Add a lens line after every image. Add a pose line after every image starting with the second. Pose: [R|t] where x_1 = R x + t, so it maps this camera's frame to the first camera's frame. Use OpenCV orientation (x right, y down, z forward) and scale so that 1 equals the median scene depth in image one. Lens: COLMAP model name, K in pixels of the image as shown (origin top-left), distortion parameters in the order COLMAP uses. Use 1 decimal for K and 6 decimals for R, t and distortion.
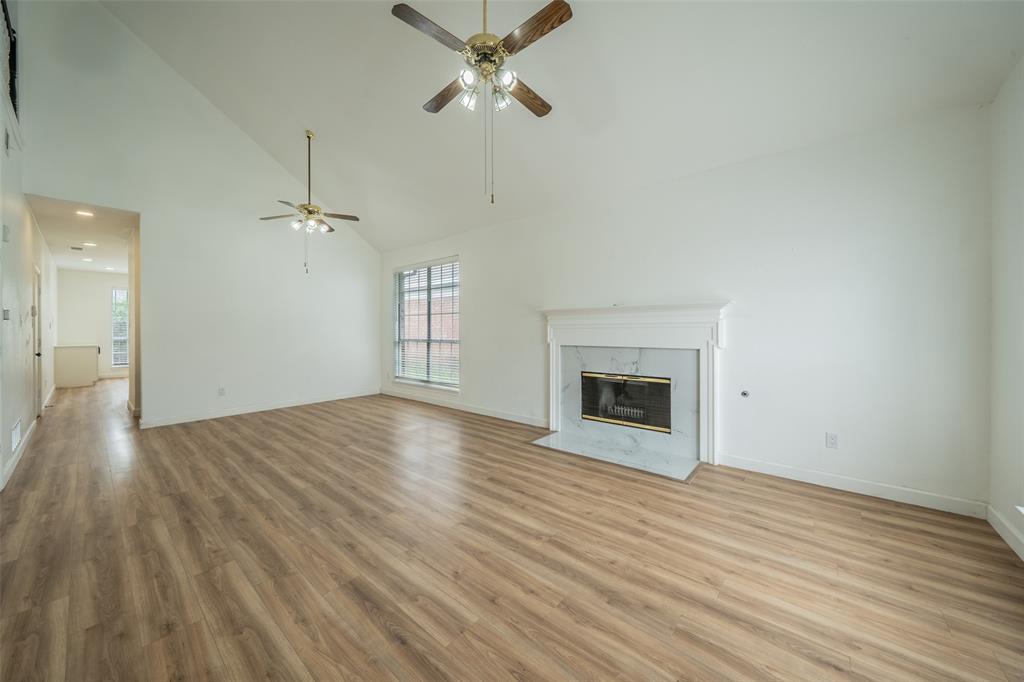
lens RADIAL K [[370.0, 0, 505.6], [0, 370.0, 337.4], [0, 0, 1]] dist [-0.005823, 0.000036]
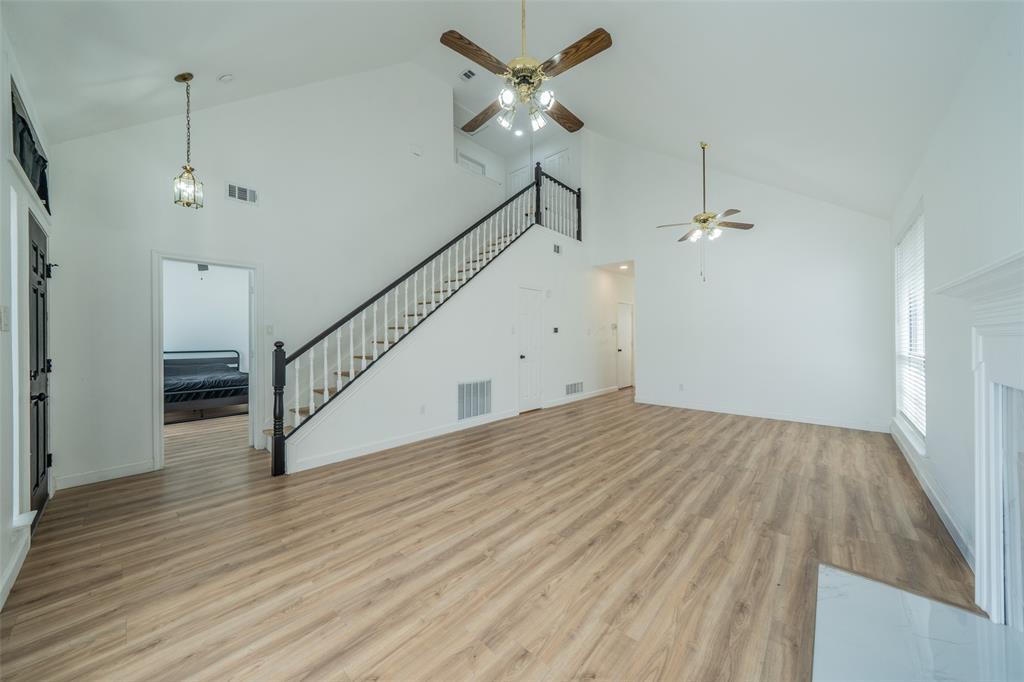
lens RADIAL K [[353.1, 0, 501.1], [0, 353.1, 337.0], [0, 0, 1]] dist [0.000431, 0.000165]
pose [[-0.045608, 0.002833, -0.998955, 0.840276], [-0.017841, 0.999834, 0.003650, -0.029214], [0.998800, 0.017989, -0.045550, 0.856812]]
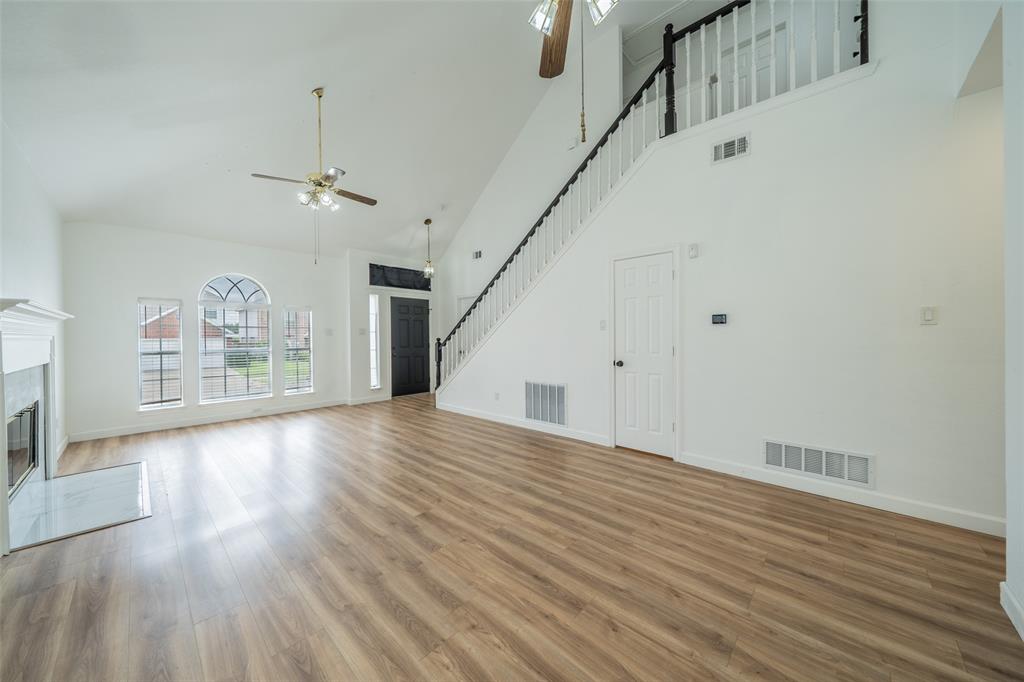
lens RADIAL K [[353.1, 0, 501.1], [0, 353.1, 337.0], [0, 0, 1]] dist [0.000431, 0.000165]
pose [[-0.998237, 0.013387, 0.057827, -0.879949], [0.014727, 0.999631, 0.022817, -0.048596], [-0.057500, 0.023628, -0.998066, 2.312931]]
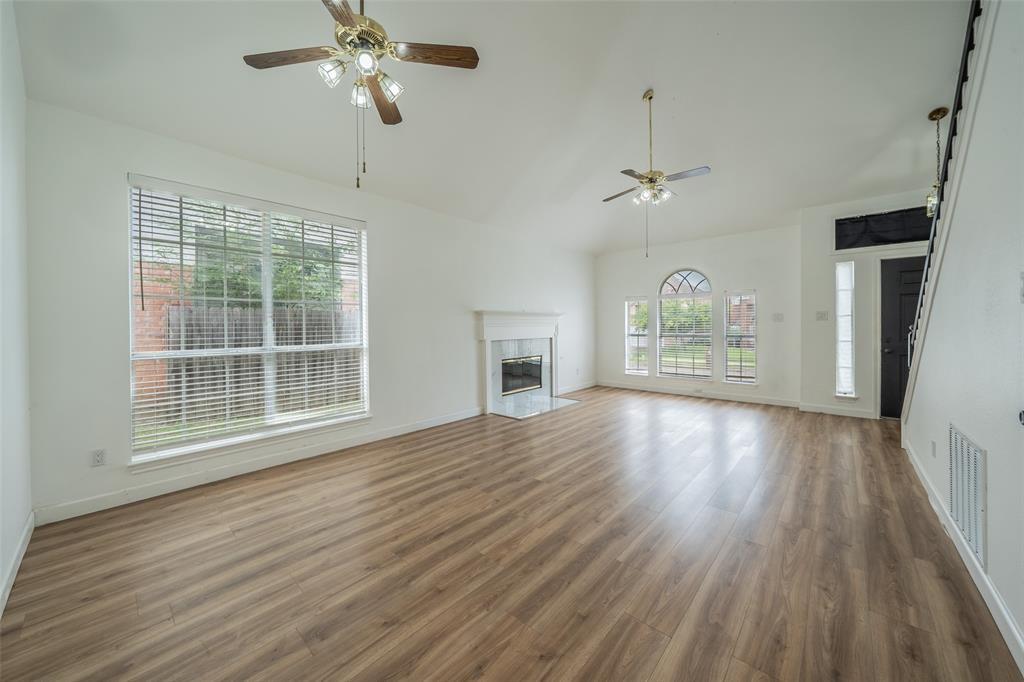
lens RADIAL K [[367.7, 0, 509.9], [0, 367.7, 326.9], [0, 0, 1]] dist [0.000020, -0.000035]
pose [[0.015905, 0.002671, 0.999870, -1.697725], [0.028607, 0.999586, -0.003125, -0.027143], [-0.999464, 0.028653, 0.015822, 1.487337]]
